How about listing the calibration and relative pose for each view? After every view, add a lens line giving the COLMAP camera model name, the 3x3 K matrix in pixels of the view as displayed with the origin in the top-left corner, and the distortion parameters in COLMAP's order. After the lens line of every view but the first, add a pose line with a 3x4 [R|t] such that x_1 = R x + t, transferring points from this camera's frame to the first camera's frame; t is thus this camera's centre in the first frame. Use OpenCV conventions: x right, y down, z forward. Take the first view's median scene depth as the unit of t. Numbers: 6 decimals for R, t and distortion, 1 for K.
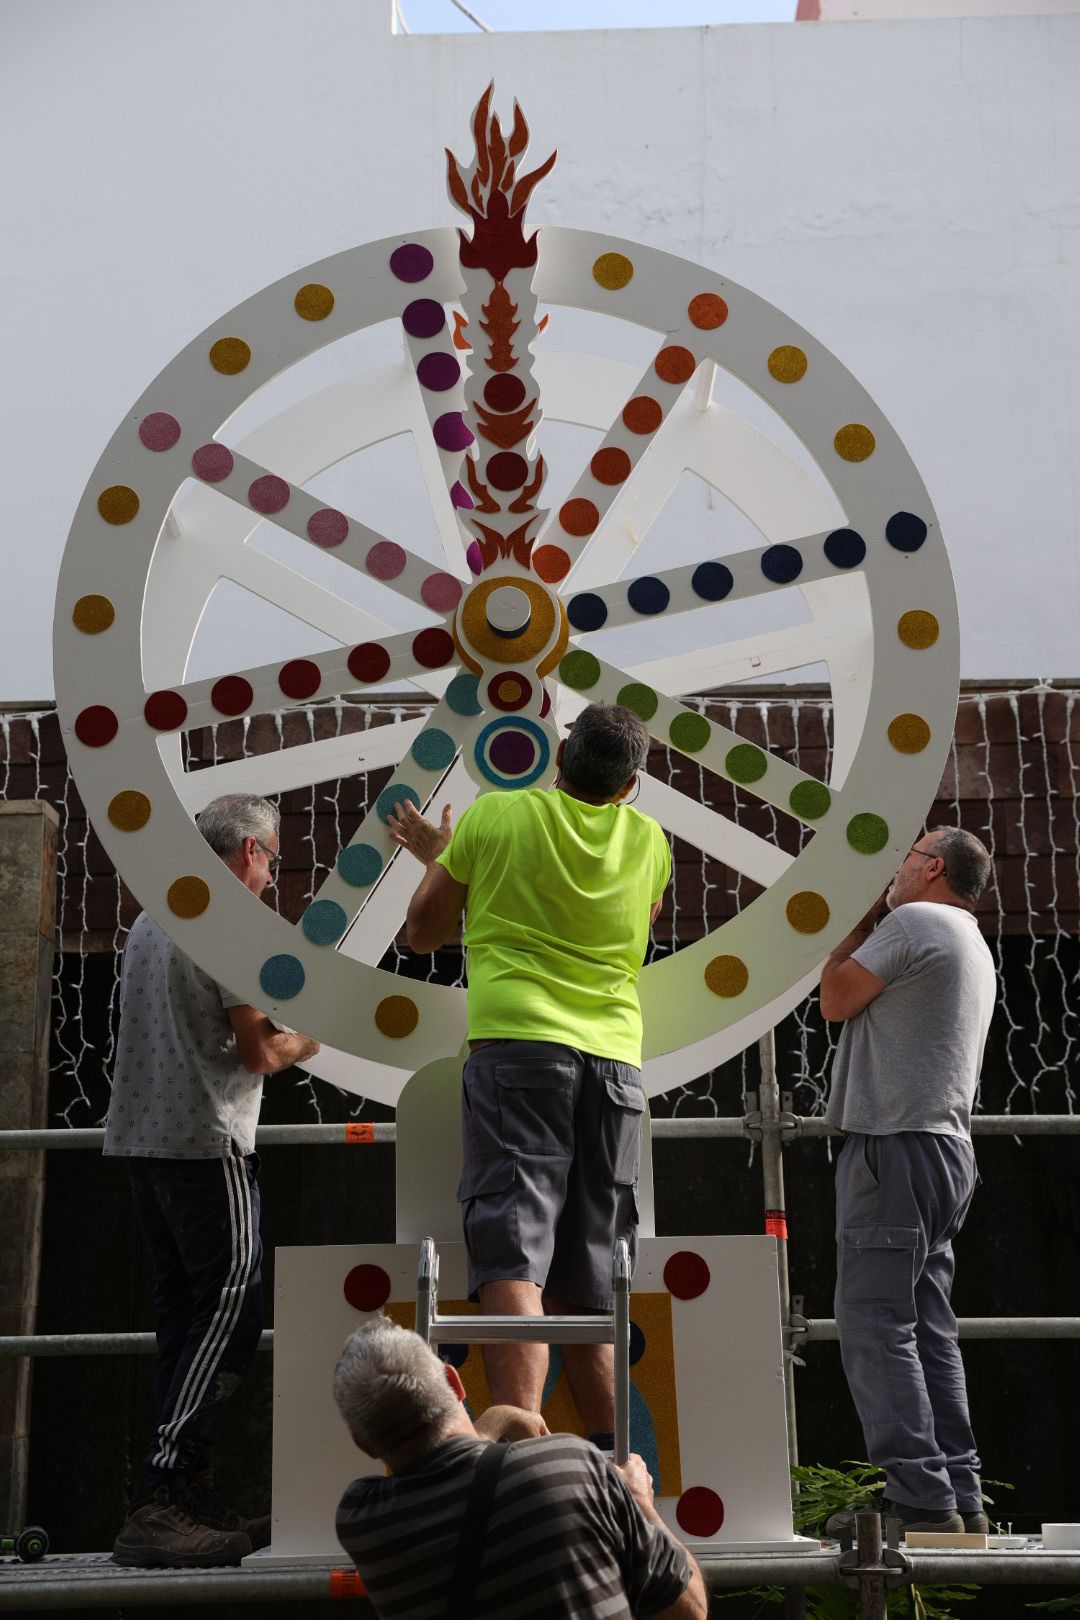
lens RADIAL K [[2372.2, 0, 548.4], [0, 2372.2, 817.5], [0, 0, 1]] dist [0.174210, 0.000000]
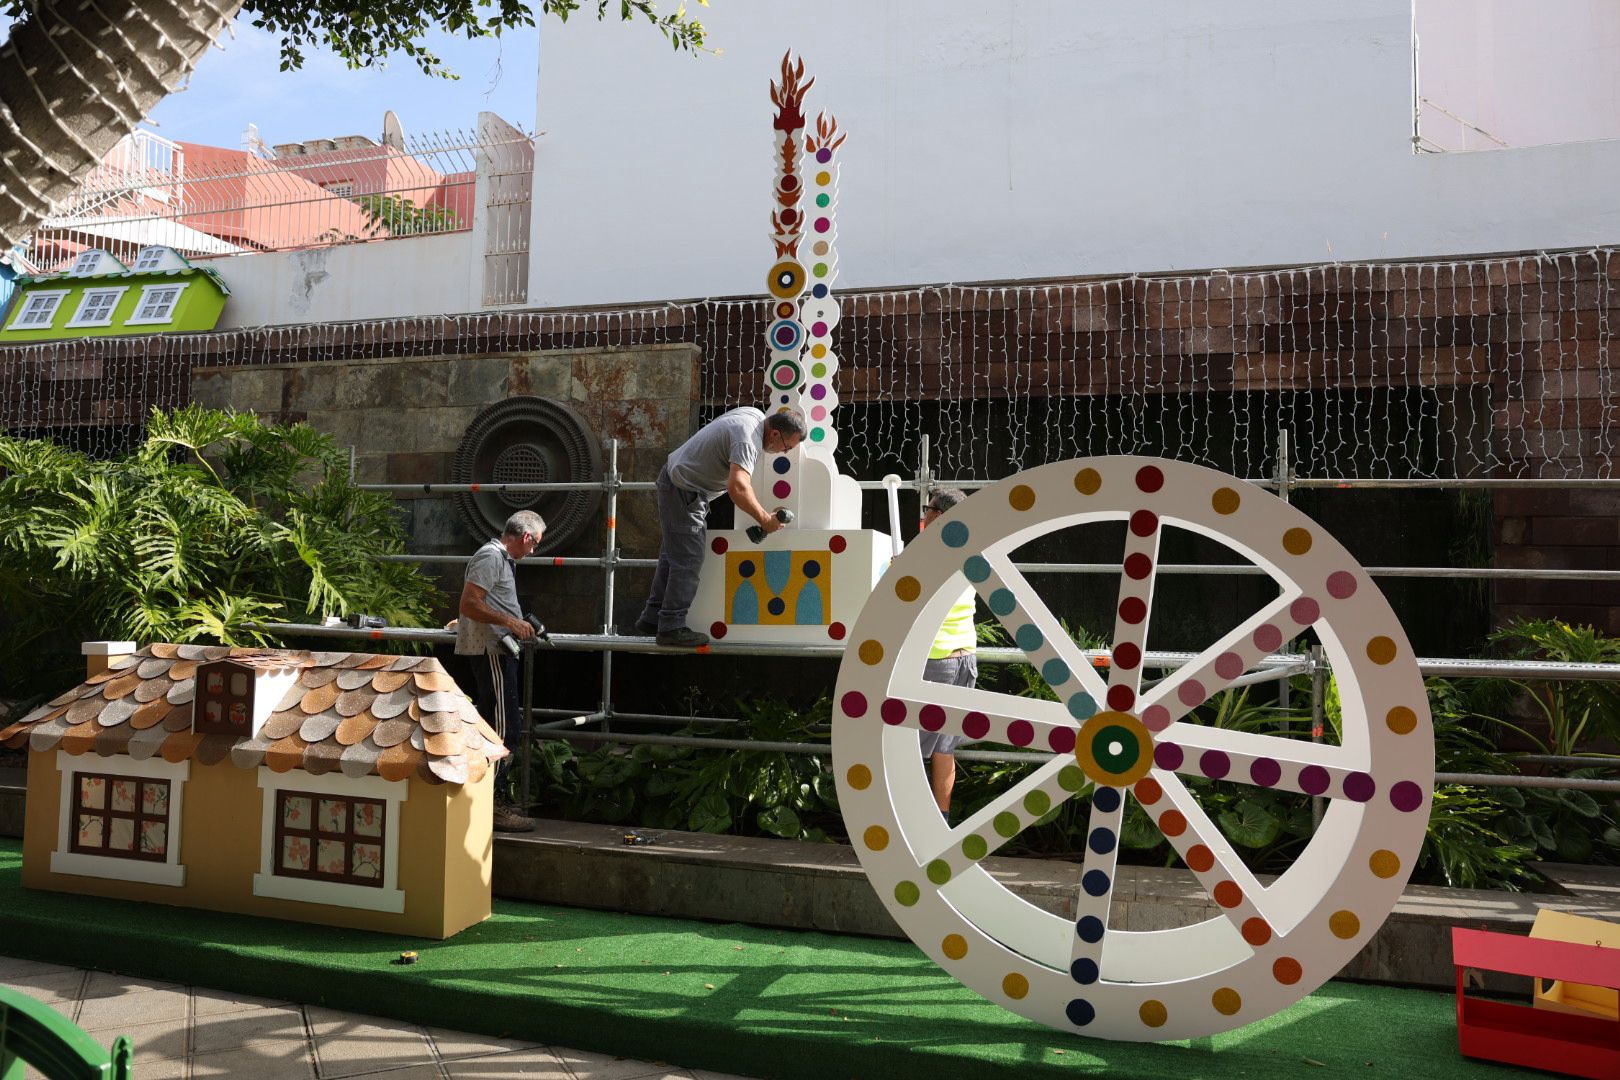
lens RADIAL K [[1239.9, 0, 828.0], [0, 1239.9, 537.5], [0, 0, 1]] dist [-0.049229, 0.061778]
pose [[0.959911, 0.022519, -0.279399, 0.365306], [0.031087, 0.982066, 0.185956, -0.056426], [0.278576, -0.187187, 0.941996, -0.224059]]
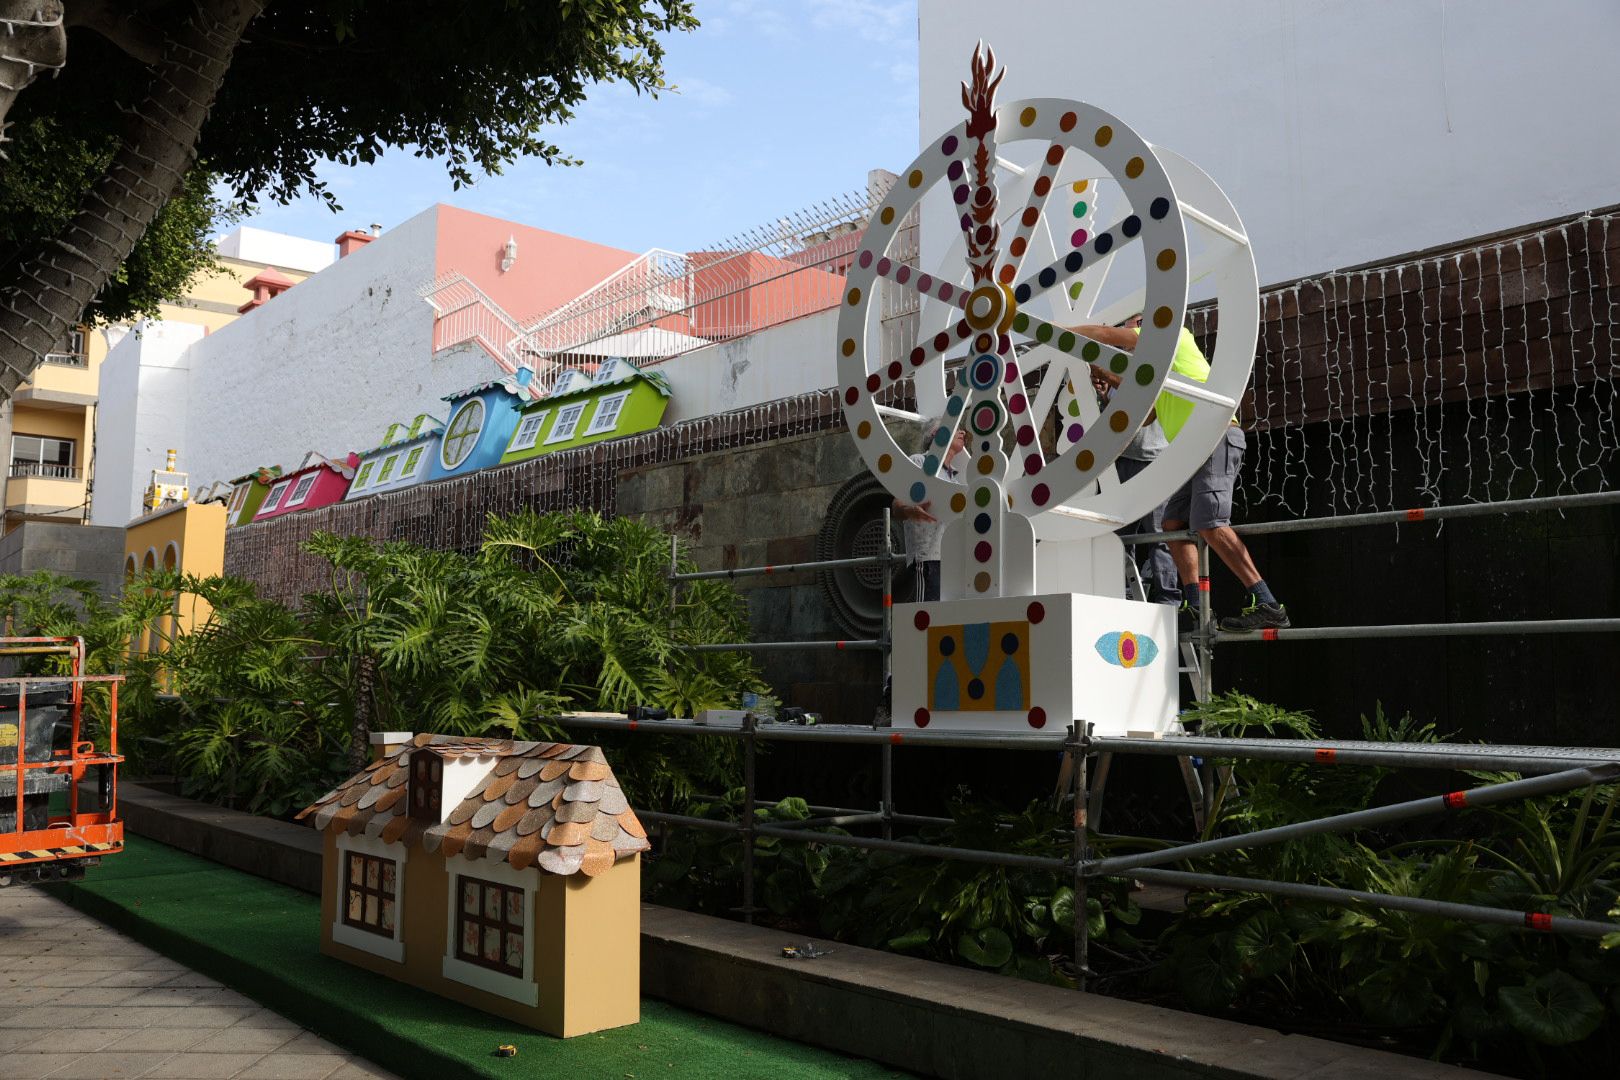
lens RADIAL K [[1434.0, 0, 806.3], [0, 1434.0, 537.5], [0, 0, 1]] dist [-0.020601, 0.069042]
pose [[0.672893, -0.058811, -0.737398, 0.757222], [0.162260, 0.984293, 0.069564, 0.002247], [0.721725, -0.166459, 0.671867, 0.004083]]
